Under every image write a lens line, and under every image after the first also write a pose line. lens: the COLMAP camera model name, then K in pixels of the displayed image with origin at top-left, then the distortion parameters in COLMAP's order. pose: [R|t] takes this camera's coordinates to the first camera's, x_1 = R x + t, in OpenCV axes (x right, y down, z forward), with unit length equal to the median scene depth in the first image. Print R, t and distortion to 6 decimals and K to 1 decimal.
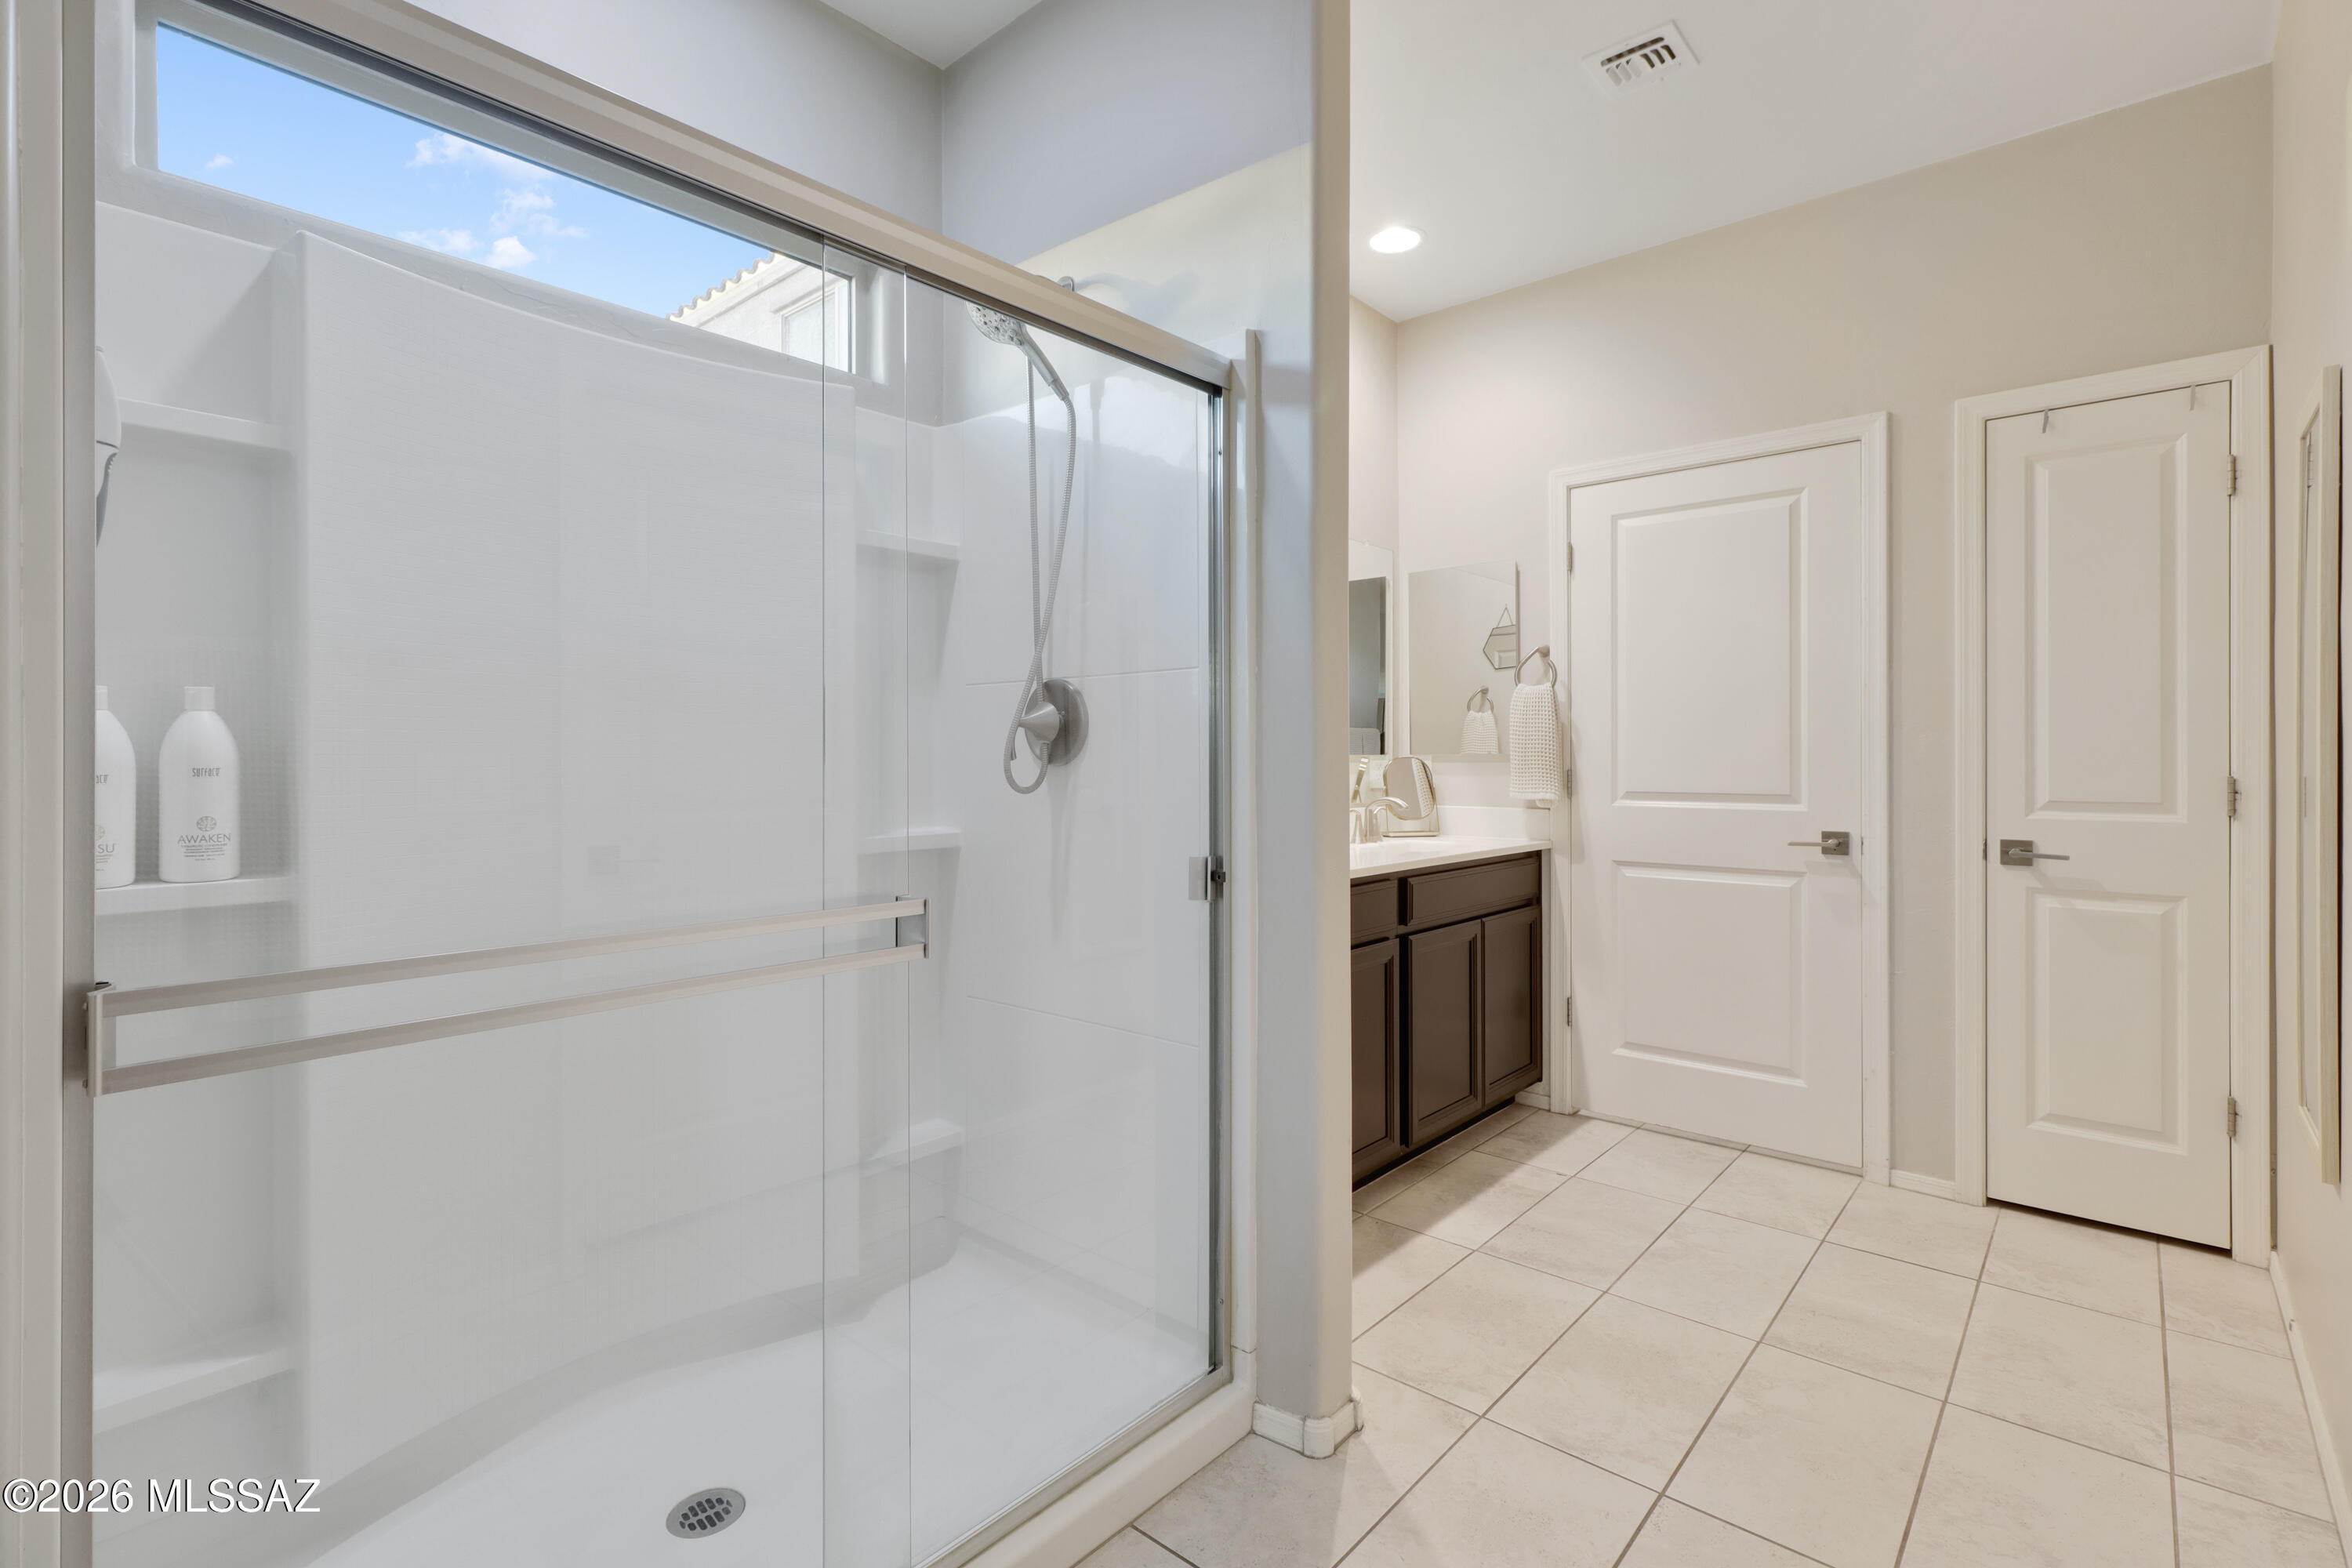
lens RADIAL K [[1102.2, 0, 1166.0], [0, 1102.2, 767.6], [0, 0, 1]] dist [0.000951, -0.001908]
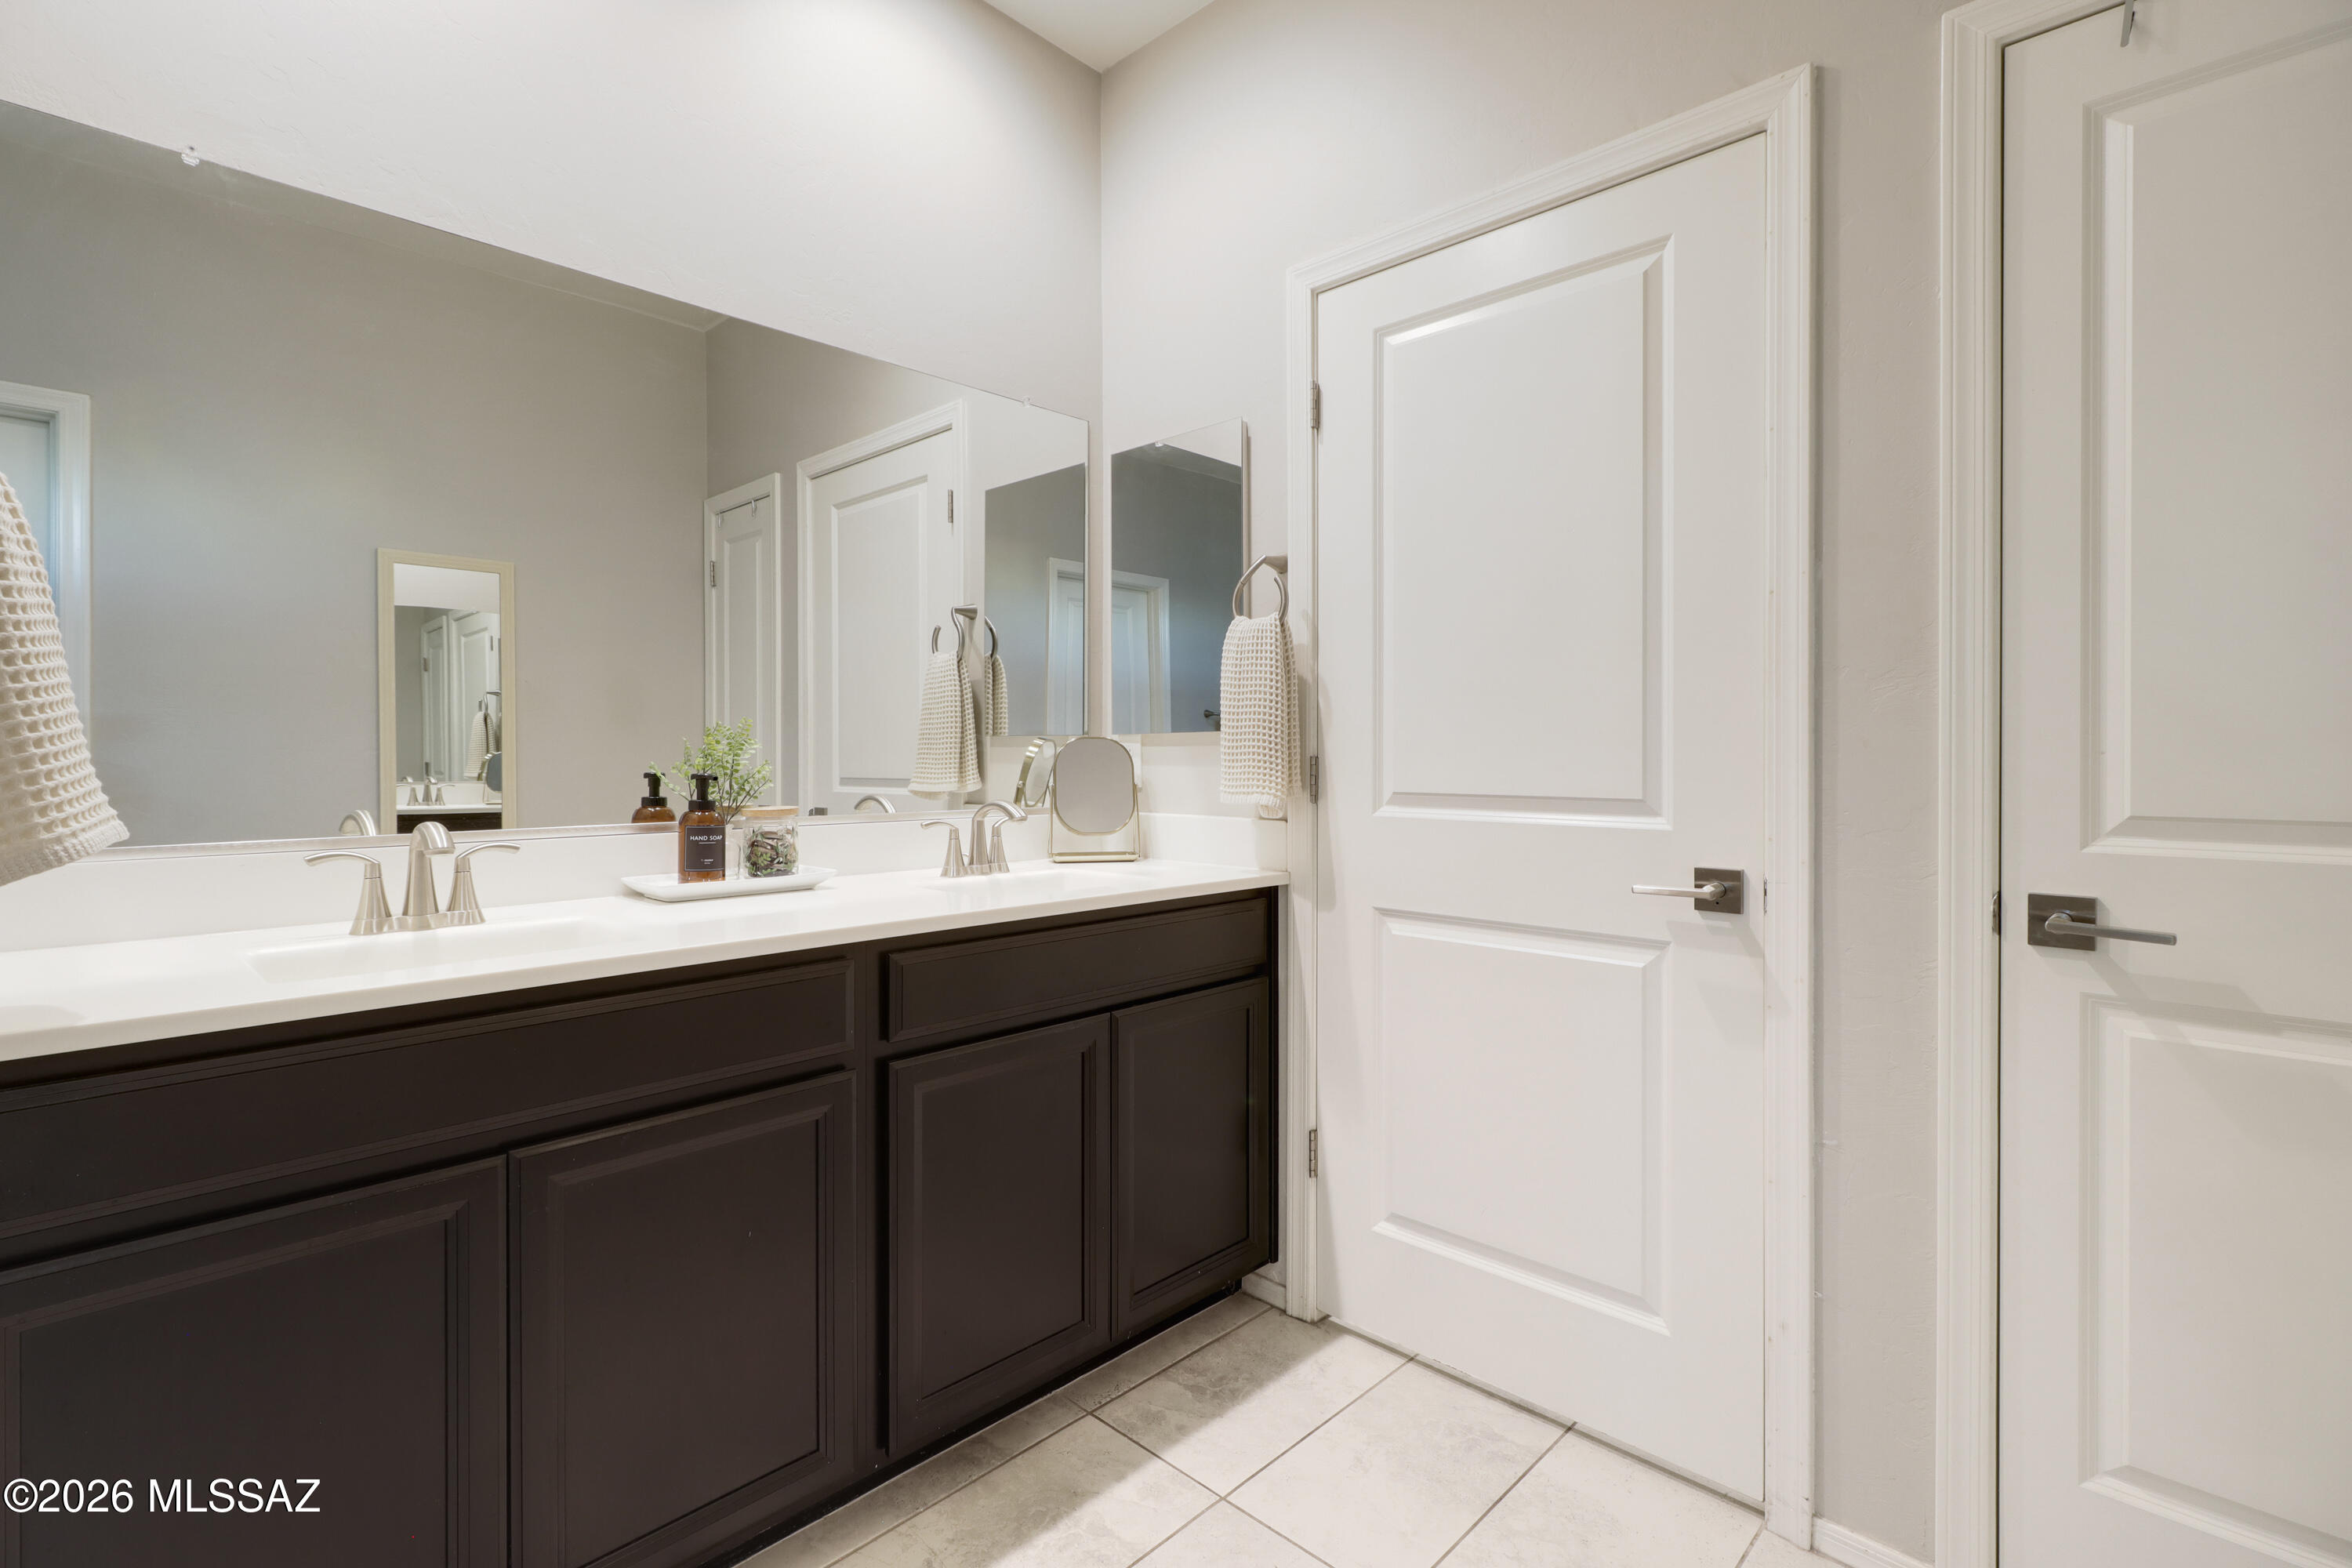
lens RADIAL K [[1102.2, 0, 1167.8], [0, 1102.2, 768.4], [0, 0, 1]] dist [0.000951, -0.001908]
pose [[0.999067, 0.001853, -0.043150, 0.354560], [-0.001686, 0.999991, 0.003903, 0.007278], [0.043157, -0.003826, 0.999061, 0.442551]]
